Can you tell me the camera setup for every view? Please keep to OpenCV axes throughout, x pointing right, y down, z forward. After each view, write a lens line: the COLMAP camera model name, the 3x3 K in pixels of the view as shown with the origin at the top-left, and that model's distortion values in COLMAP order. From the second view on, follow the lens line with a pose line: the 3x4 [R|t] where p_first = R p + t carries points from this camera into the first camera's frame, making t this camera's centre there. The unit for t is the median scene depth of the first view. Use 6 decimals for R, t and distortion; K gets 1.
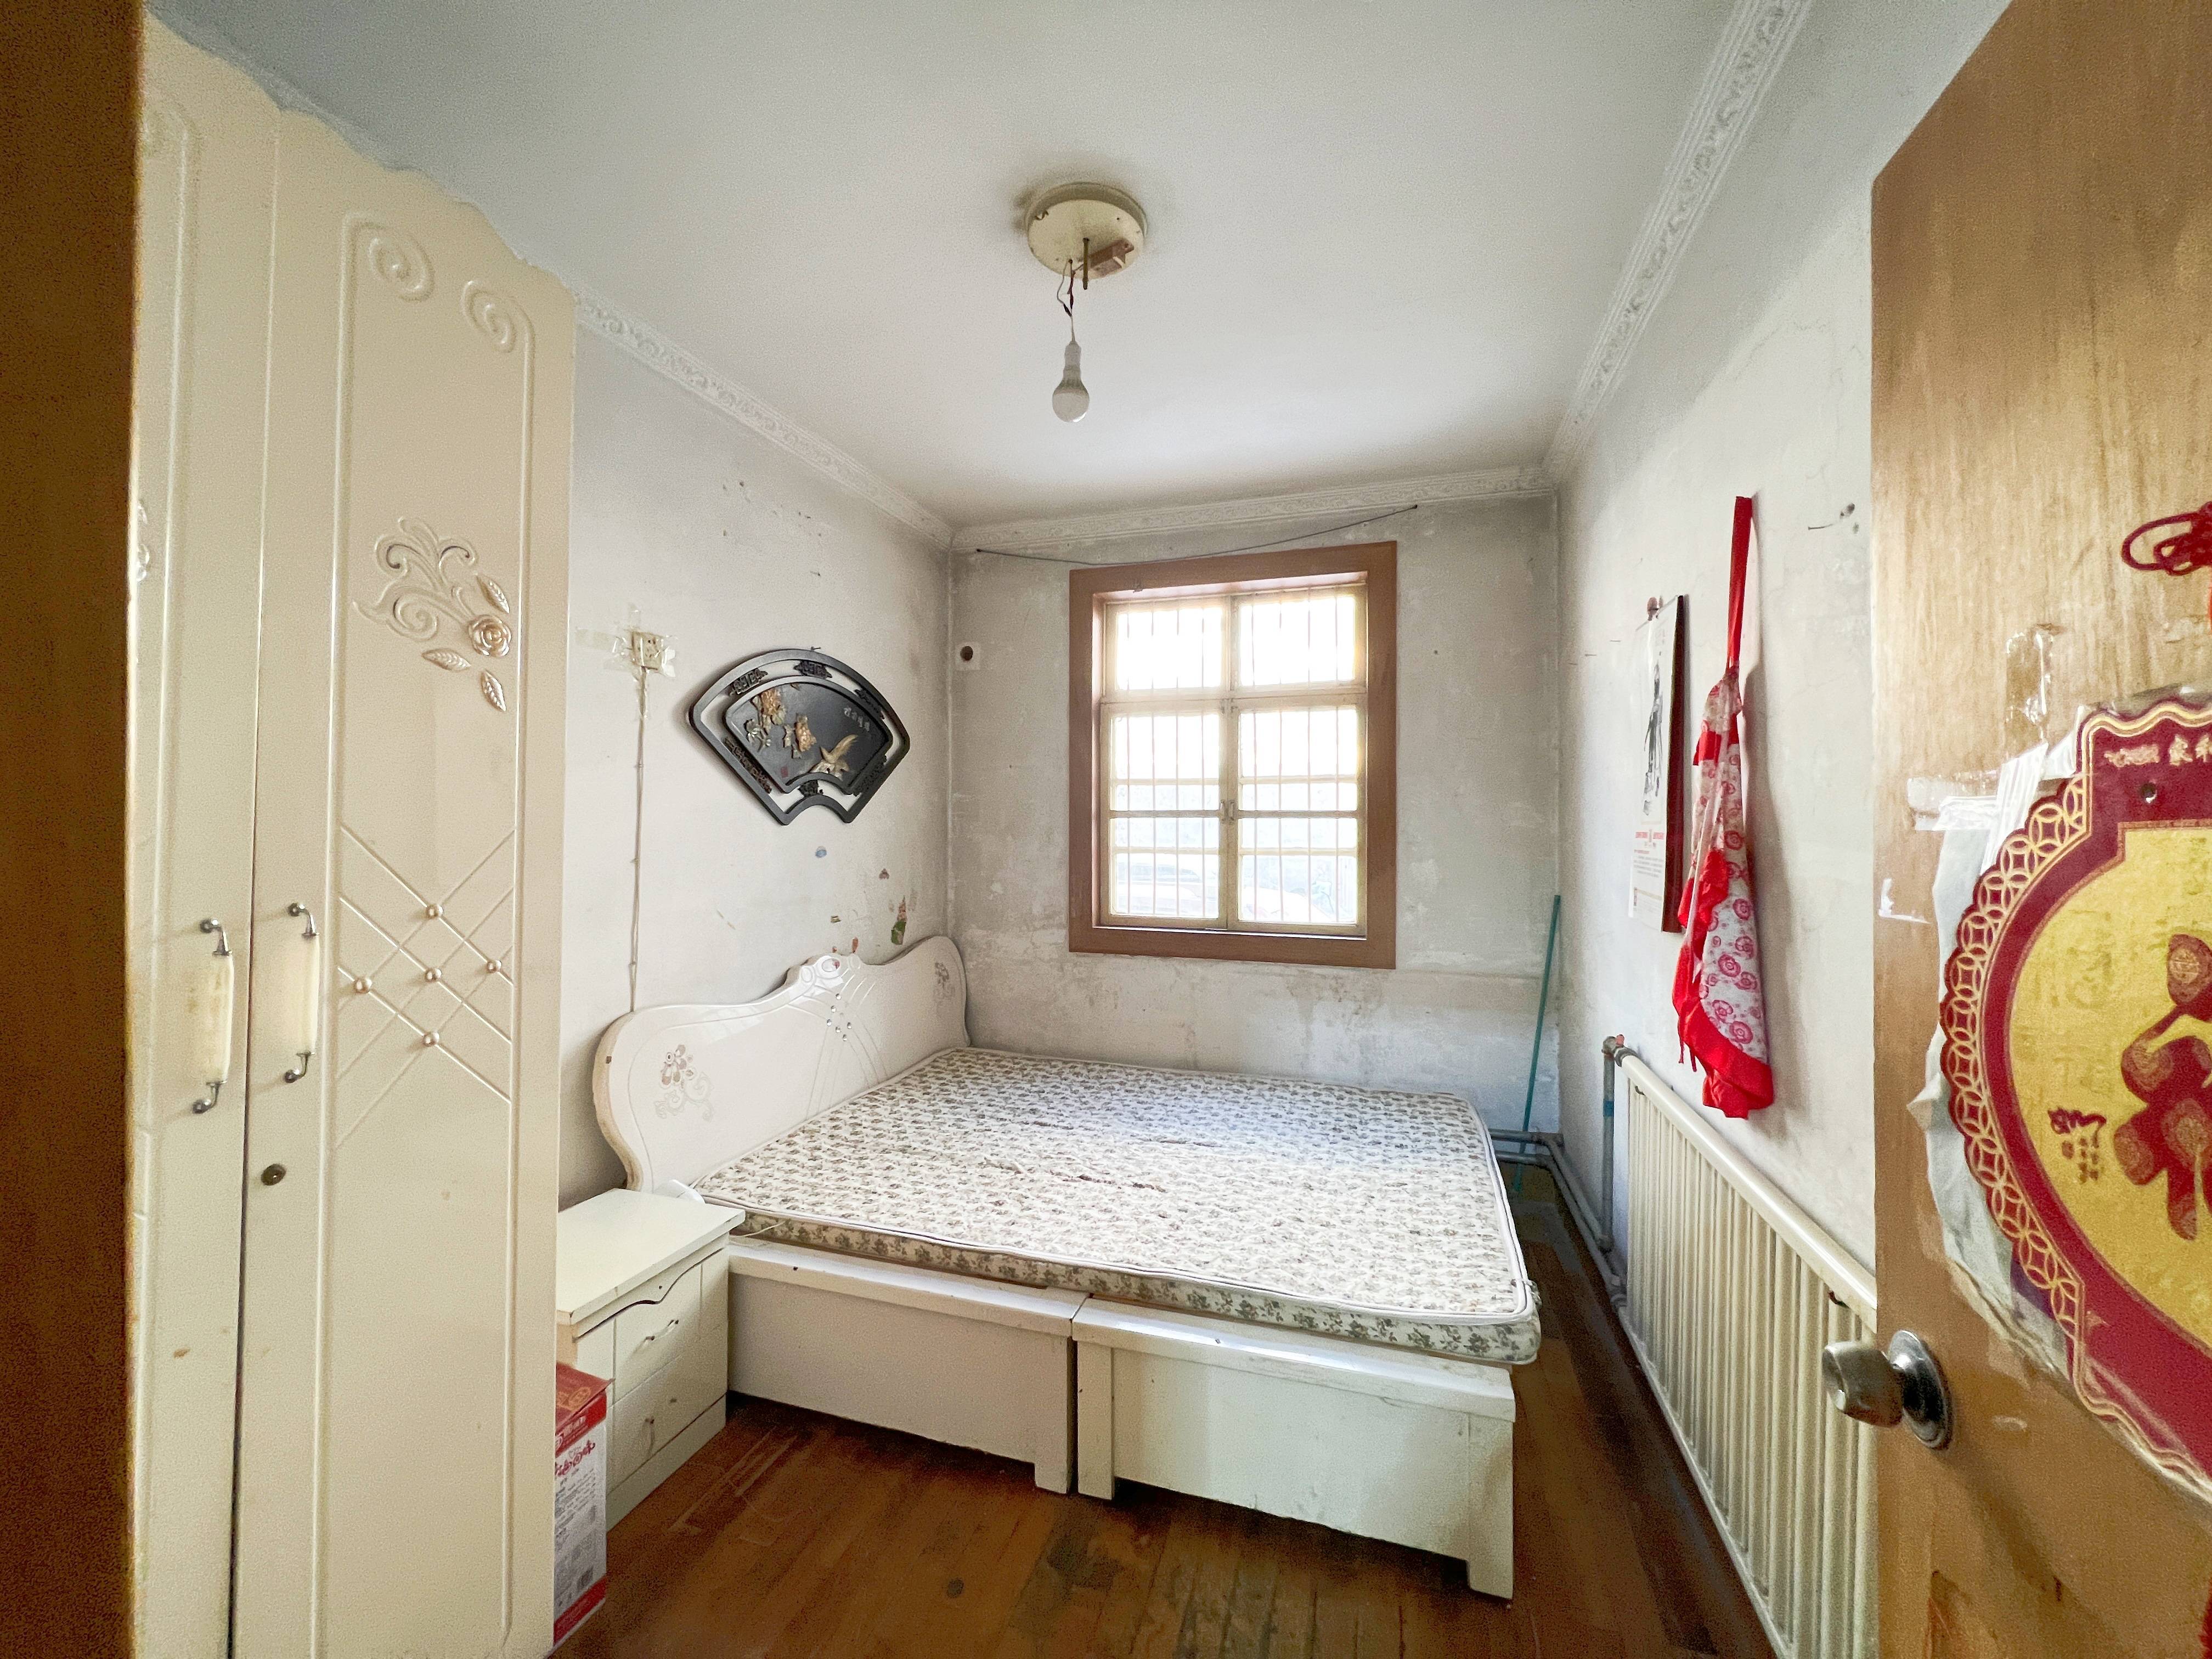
lens RADIAL K [[881.8, 0, 1106.5], [0, 881.8, 824.1], [0, 0, 1]] dist [-0.001136, 0.000707]
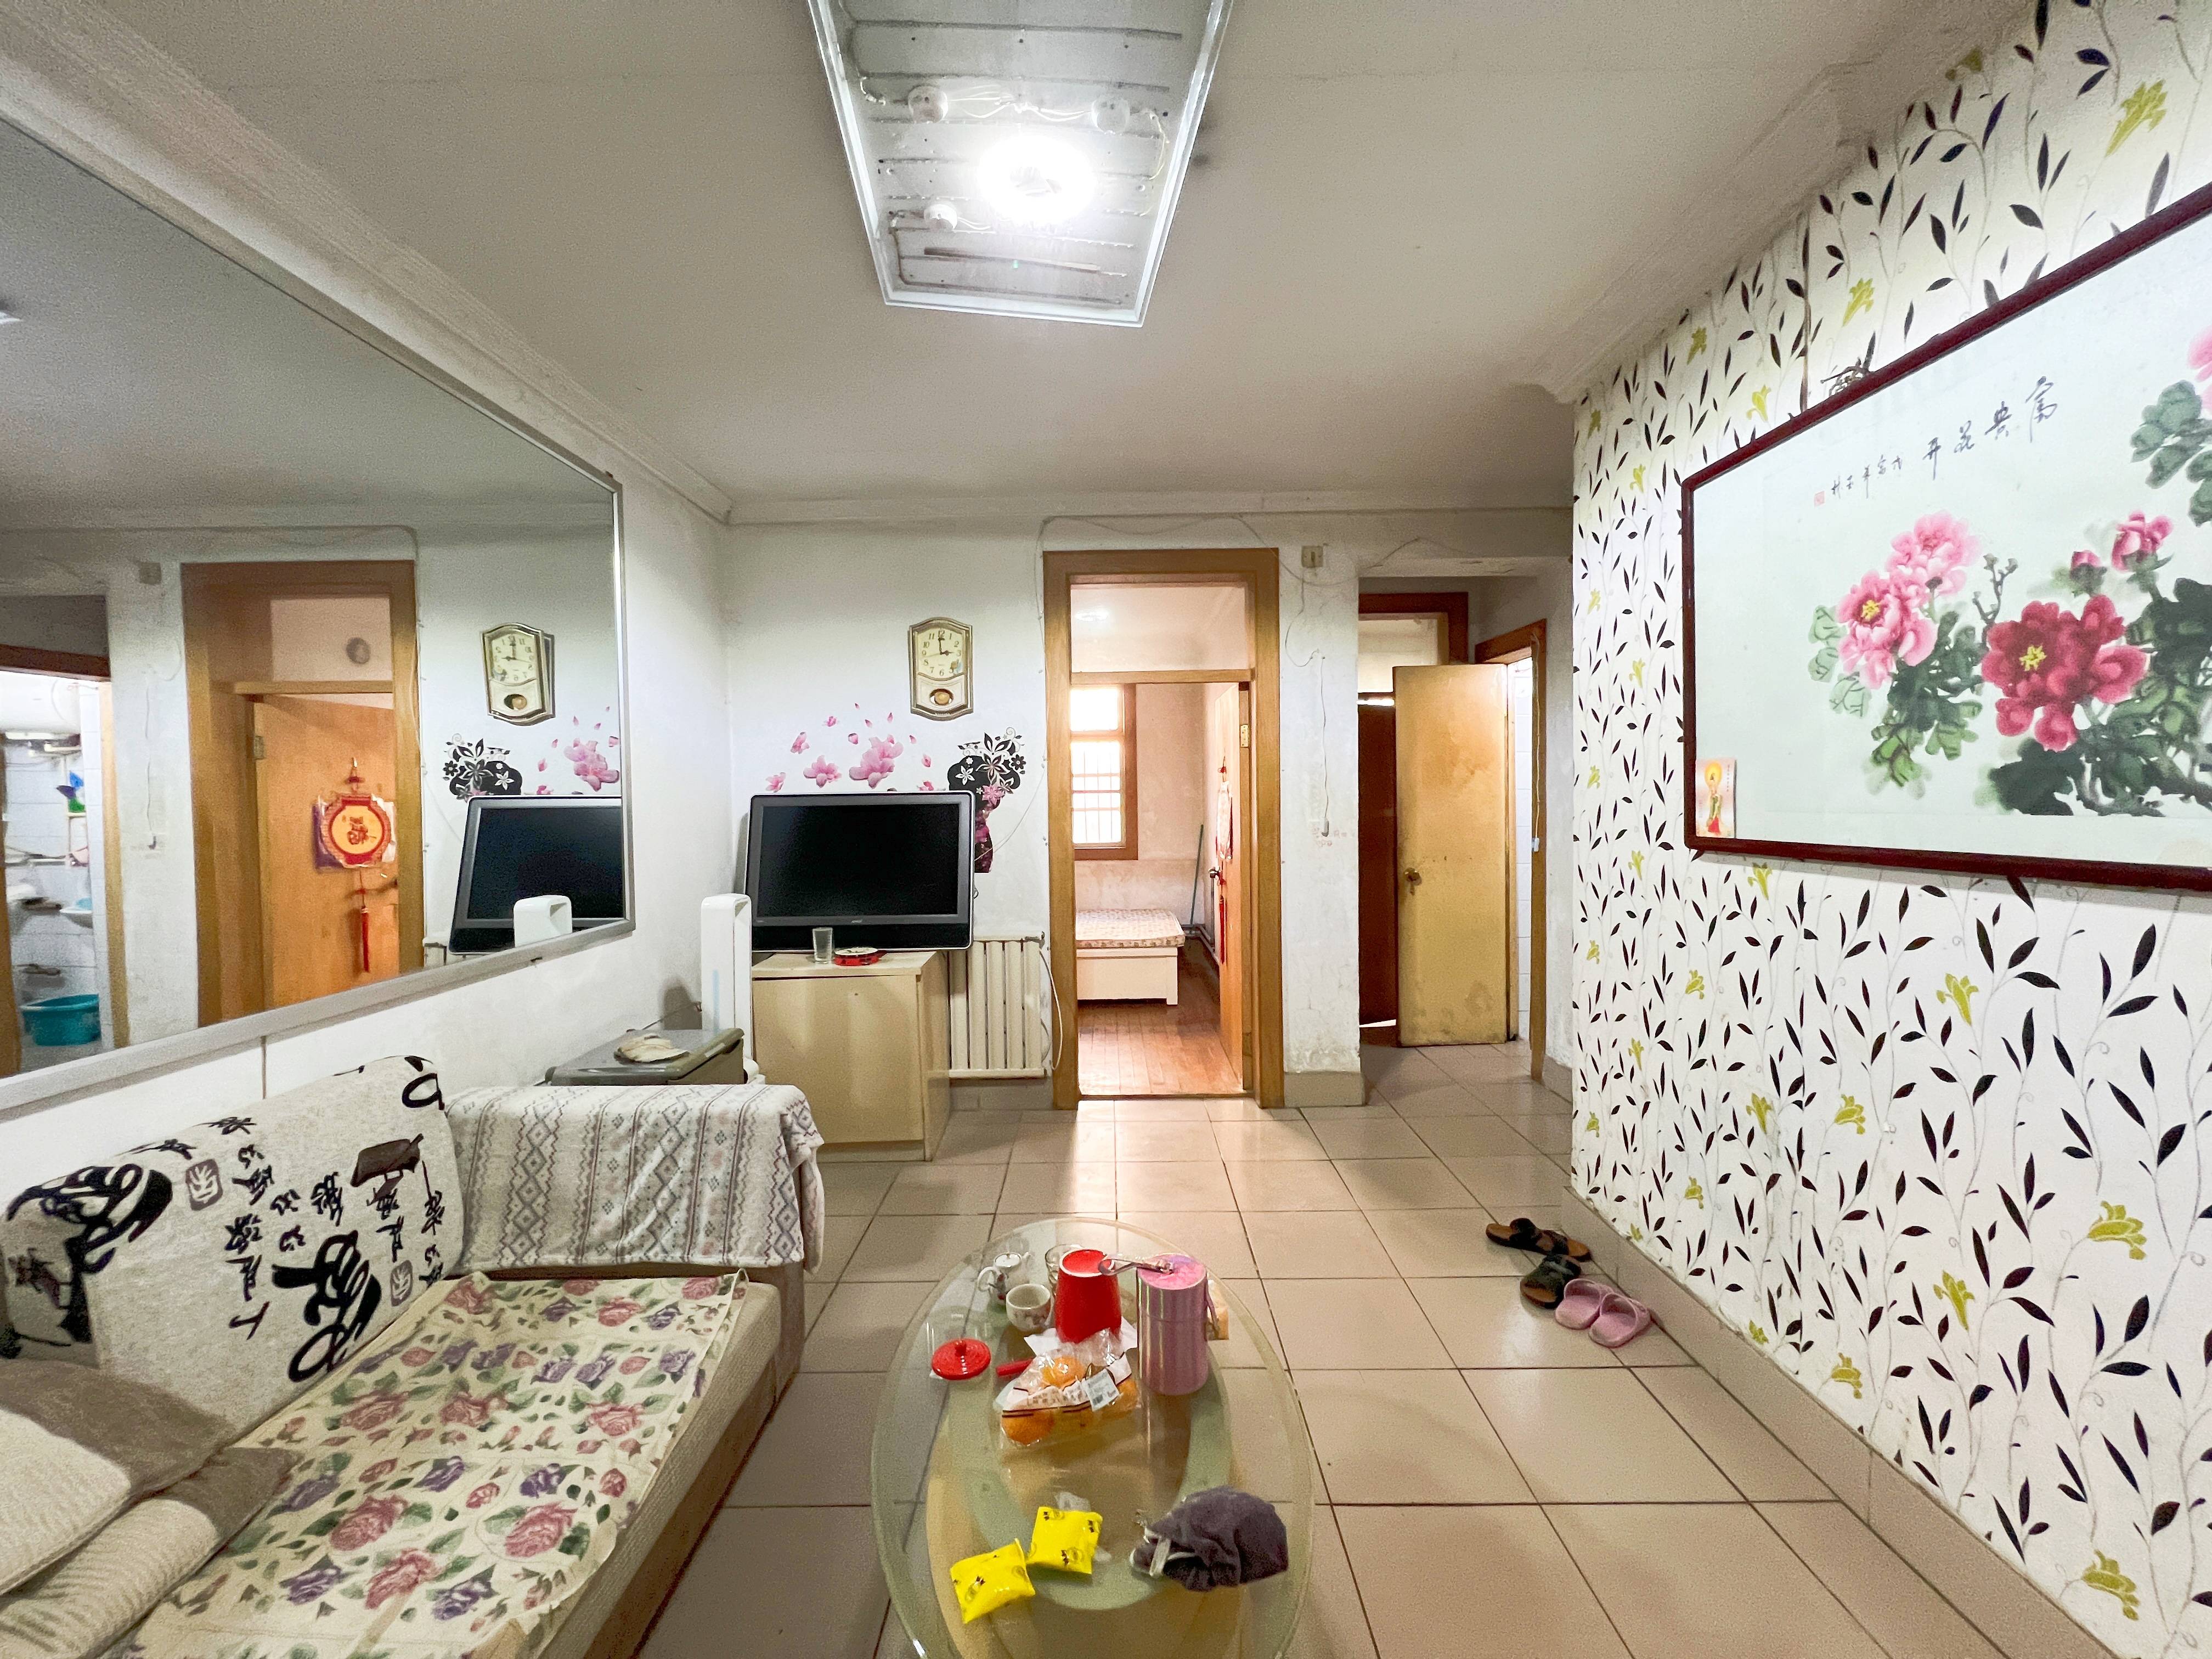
lens RADIAL K [[881.8, 0, 1106.5], [0, 881.8, 824.1], [0, 0, 1]] dist [-0.001136, 0.000707]
pose [[0.952842, -0.022678, 0.302620, -0.427504], [0.012020, 0.999242, 0.037036, -0.012101], [-0.303230, -0.031652, 0.952392, -1.113490]]
